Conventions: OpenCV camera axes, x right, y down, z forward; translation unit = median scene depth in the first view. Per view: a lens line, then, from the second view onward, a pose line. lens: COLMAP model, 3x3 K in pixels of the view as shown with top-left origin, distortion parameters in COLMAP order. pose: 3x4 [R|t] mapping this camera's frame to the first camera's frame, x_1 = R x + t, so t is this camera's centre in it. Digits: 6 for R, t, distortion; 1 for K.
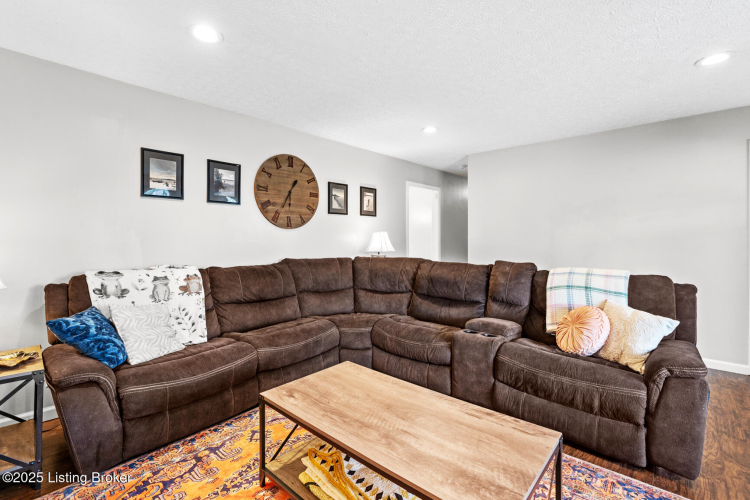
lens RADIAL K [[343.0, 0, 373.4], [0, 343.0, 245.2], [0, 0, 1]] dist [-0.004121, 0.000845]
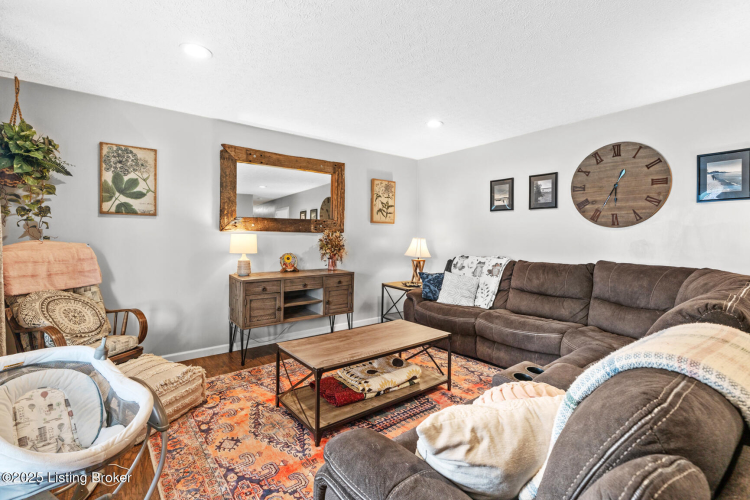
lens RADIAL K [[343.0, 0, 373.6], [0, 343.0, 244.4], [0, 0, 1]] dist [-0.004121, 0.000845]
pose [[-0.176039, 0.019572, -0.984189, 0.780792], [-0.025519, 0.999376, 0.024439, -0.011273], [0.984052, 0.029418, -0.175429, 0.591814]]
